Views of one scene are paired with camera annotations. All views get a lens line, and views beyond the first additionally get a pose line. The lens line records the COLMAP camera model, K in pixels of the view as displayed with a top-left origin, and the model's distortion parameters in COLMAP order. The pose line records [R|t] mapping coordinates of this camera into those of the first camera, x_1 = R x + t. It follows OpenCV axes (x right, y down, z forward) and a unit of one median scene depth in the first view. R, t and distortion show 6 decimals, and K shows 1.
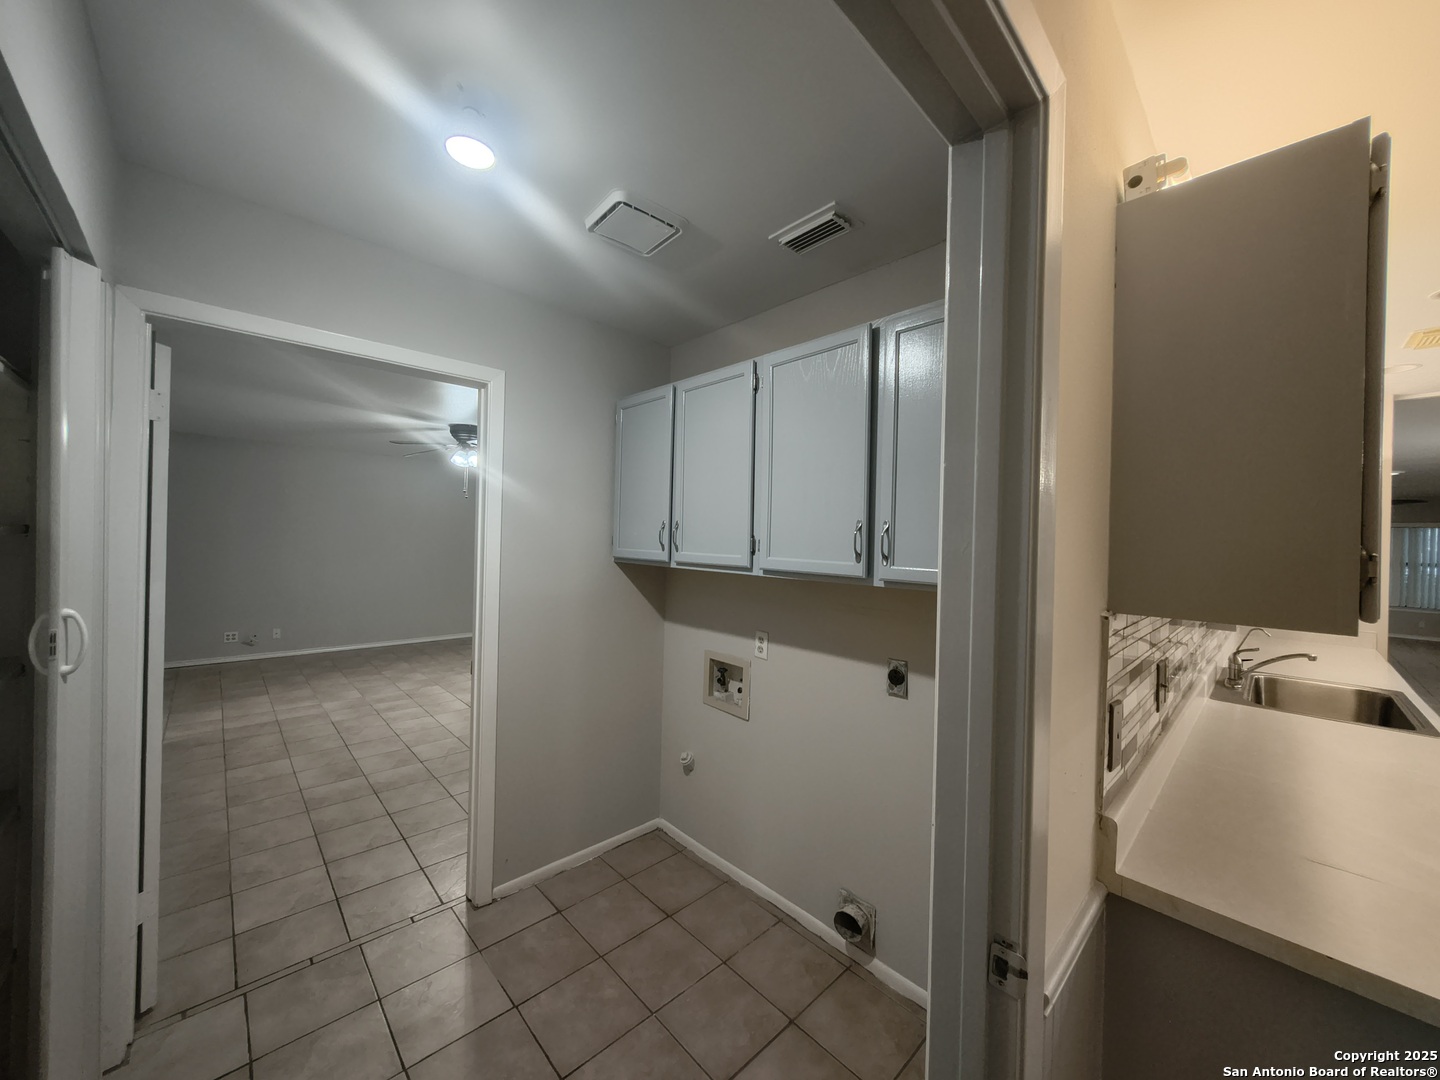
lens RADIAL K [[537.0, 0, 723.1], [0, 537.0, 538.9], [0, 0, 1]] dist [-0.001498, -0.000068]
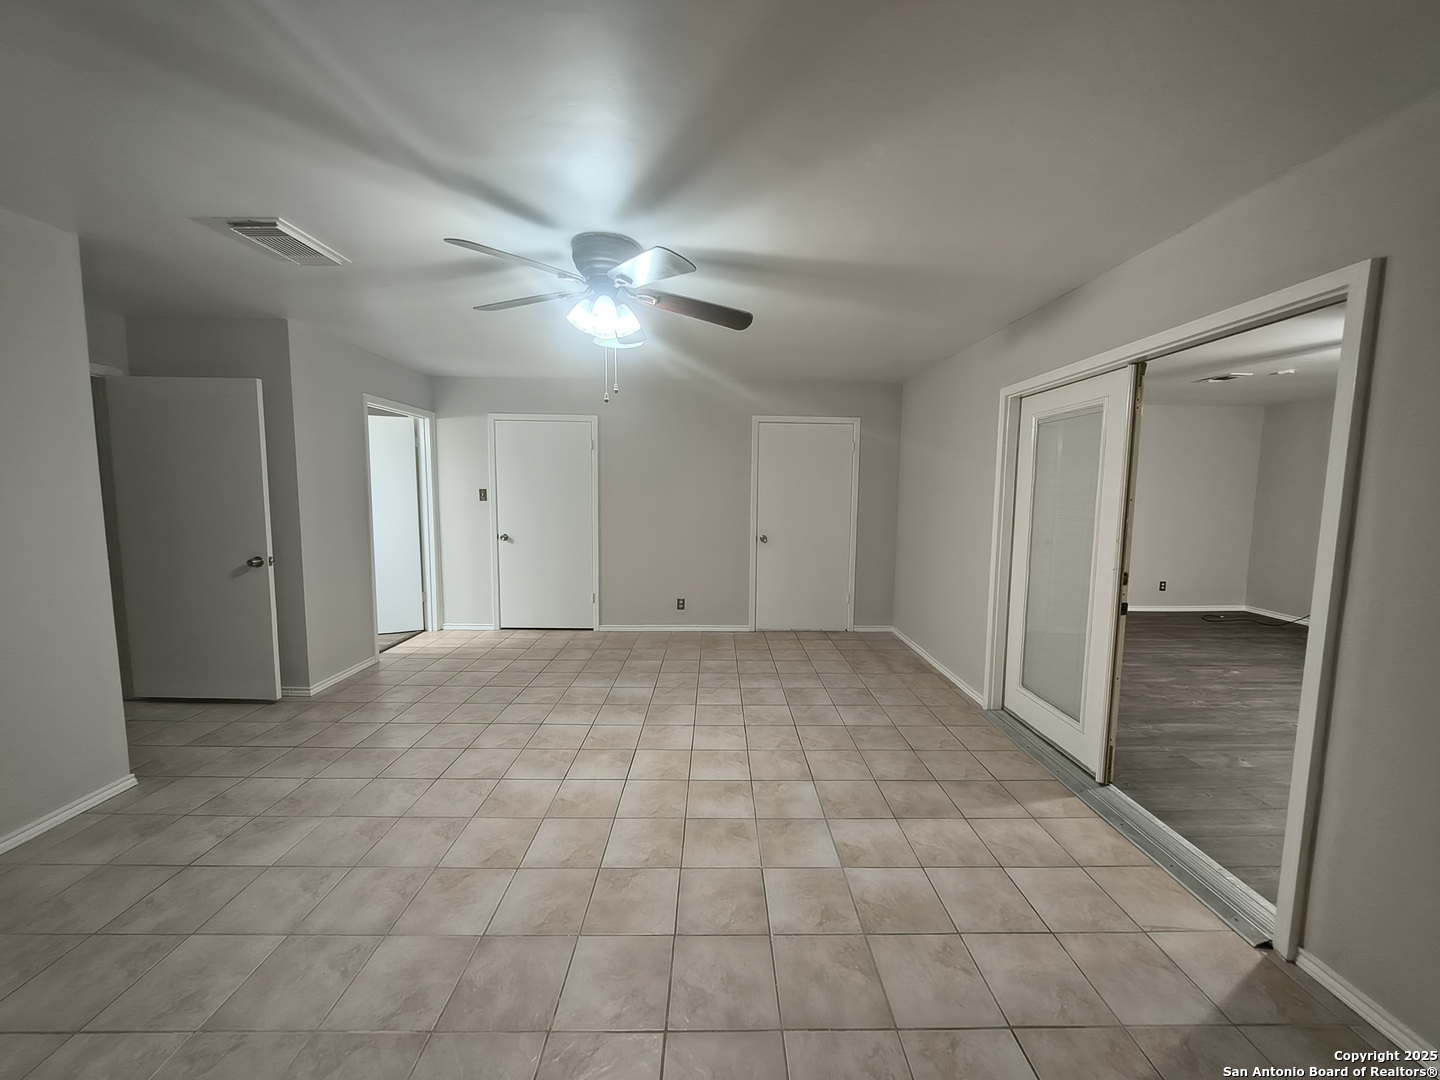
lens RADIAL K [[537.0, 0, 723.1], [0, 537.0, 538.9], [0, 0, 1]] dist [-0.001498, -0.000068]
pose [[-0.735039, -0.094335, 0.671431, -1.249114], [-0.029217, 0.993761, 0.107637, -0.011356], [-0.677395, 0.059500, -0.733209, 1.810967]]
